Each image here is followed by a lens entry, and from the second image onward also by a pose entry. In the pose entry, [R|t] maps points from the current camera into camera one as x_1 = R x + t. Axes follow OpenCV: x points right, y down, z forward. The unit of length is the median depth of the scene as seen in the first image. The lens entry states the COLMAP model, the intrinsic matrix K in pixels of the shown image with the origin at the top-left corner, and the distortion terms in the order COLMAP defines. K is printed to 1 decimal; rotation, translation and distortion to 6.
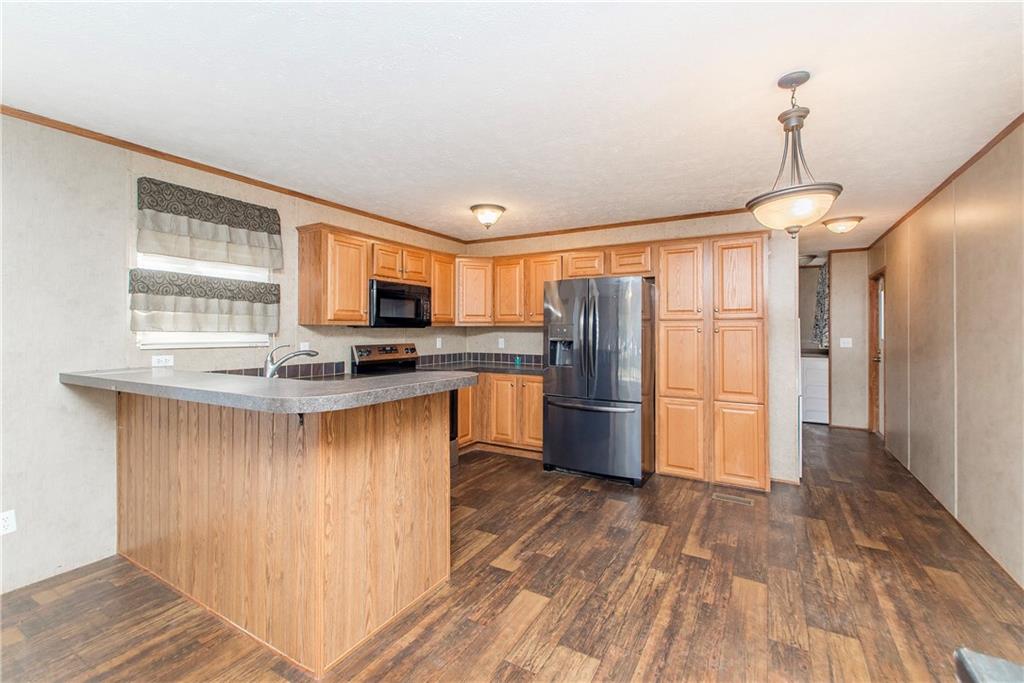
lens RADIAL K [[443.5, 0, 526.3], [0, 443.5, 327.8], [0, 0, 1]] dist [0.014189, -0.000099]
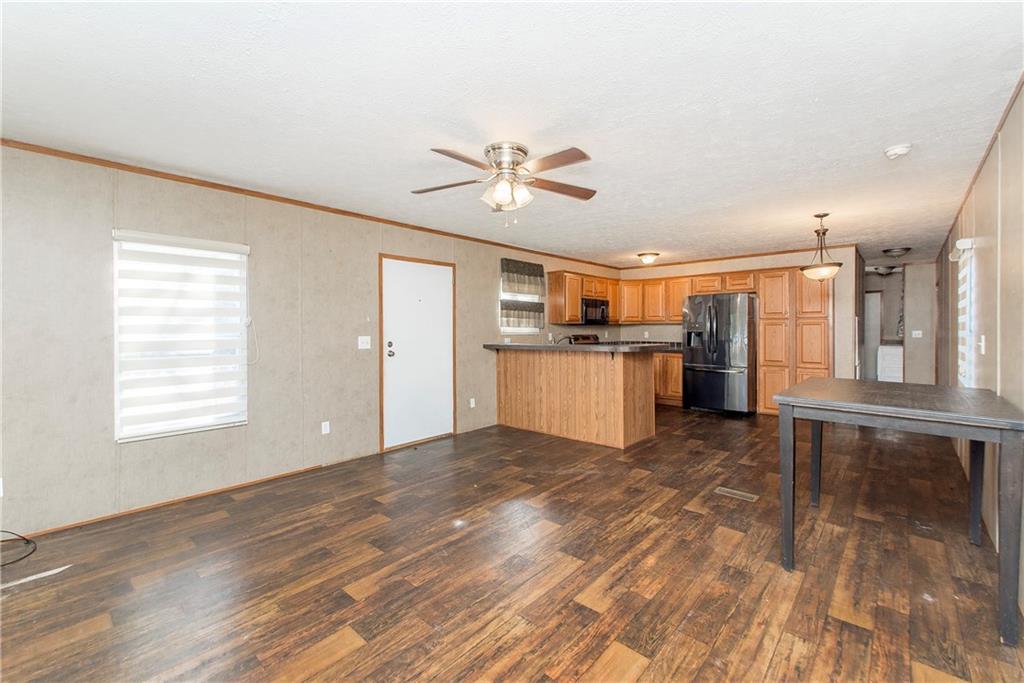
lens RADIAL K [[438.9, 0, 510.7], [0, 438.9, 330.8], [0, 0, 1]] dist [0.001830, 0.000067]
pose [[0.973722, -0.003750, -0.227710, -0.223274], [0.006202, 0.999930, 0.010053, 0.004504], [0.227657, -0.011201, 0.973677, -0.783871]]
